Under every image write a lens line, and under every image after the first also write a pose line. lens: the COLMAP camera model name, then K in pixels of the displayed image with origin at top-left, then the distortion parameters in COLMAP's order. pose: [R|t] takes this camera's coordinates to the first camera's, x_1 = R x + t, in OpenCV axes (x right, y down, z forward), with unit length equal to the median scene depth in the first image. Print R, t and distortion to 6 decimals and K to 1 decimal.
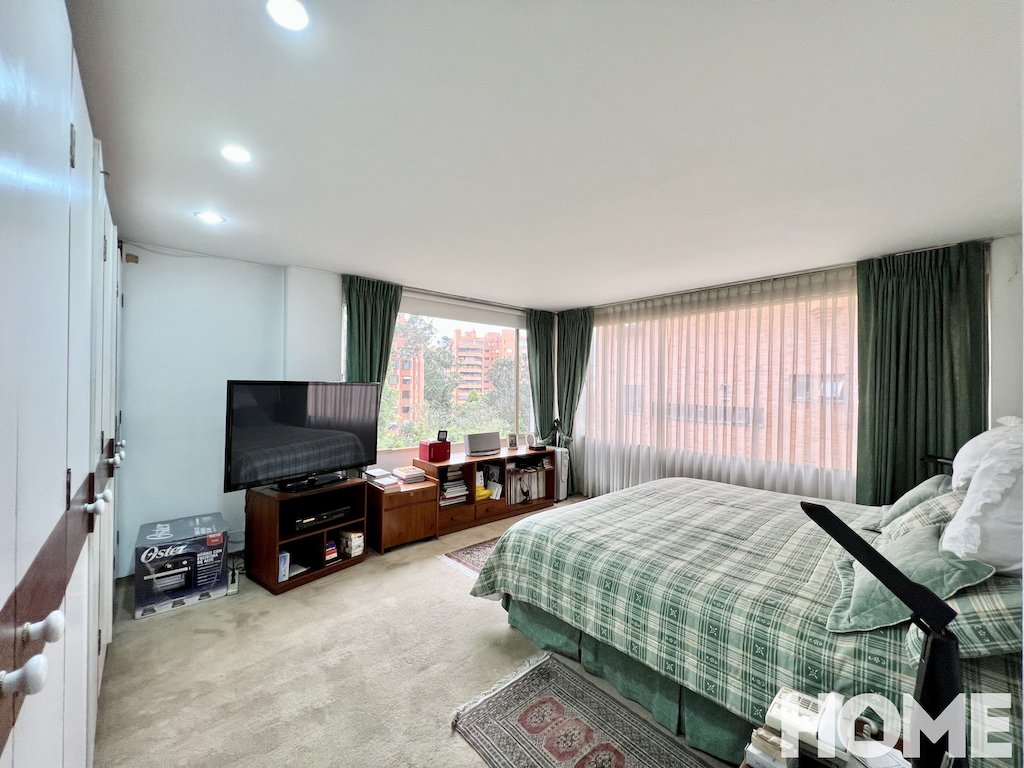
lens RADIAL K [[409.8, 0, 512.0], [0, 409.8, 384.0], [0, 0, 1]] dist [-0.003075, 0.000524]
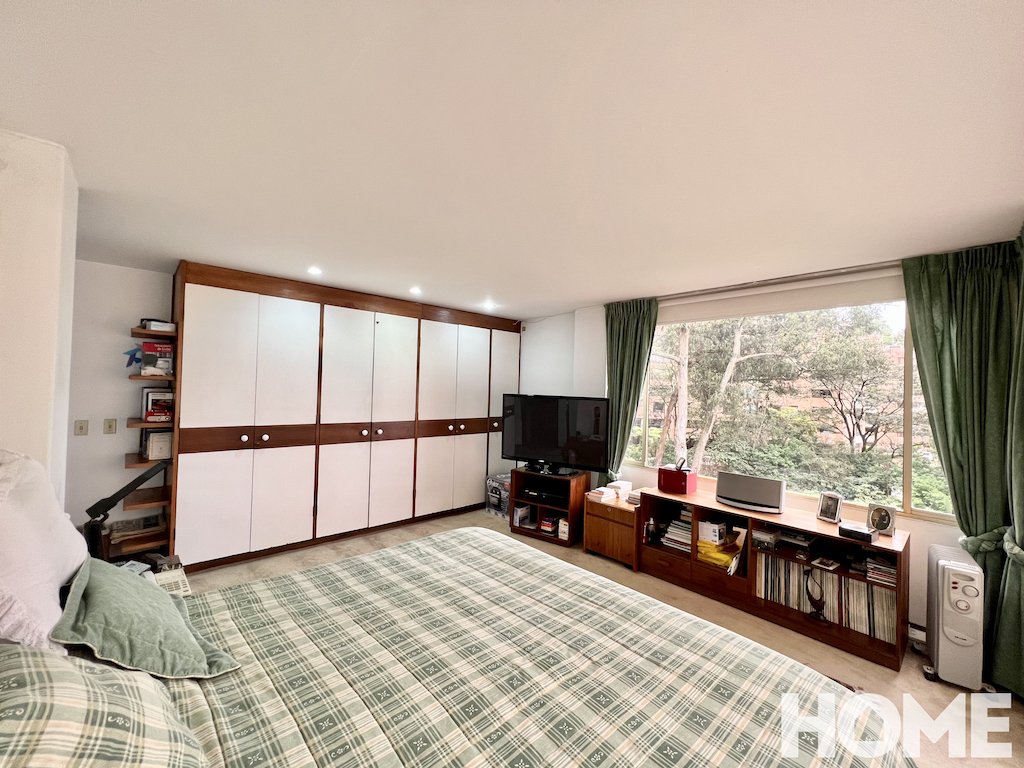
lens RADIAL K [[409.8, 0, 512.0], [0, 409.8, 384.0], [0, 0, 1]] dist [-0.003075, 0.000524]
pose [[0.018613, -0.019833, -0.999630, 0.814182], [-0.026532, 0.999441, -0.020323, -0.012474], [0.999475, 0.026900, 0.018077, 0.787263]]
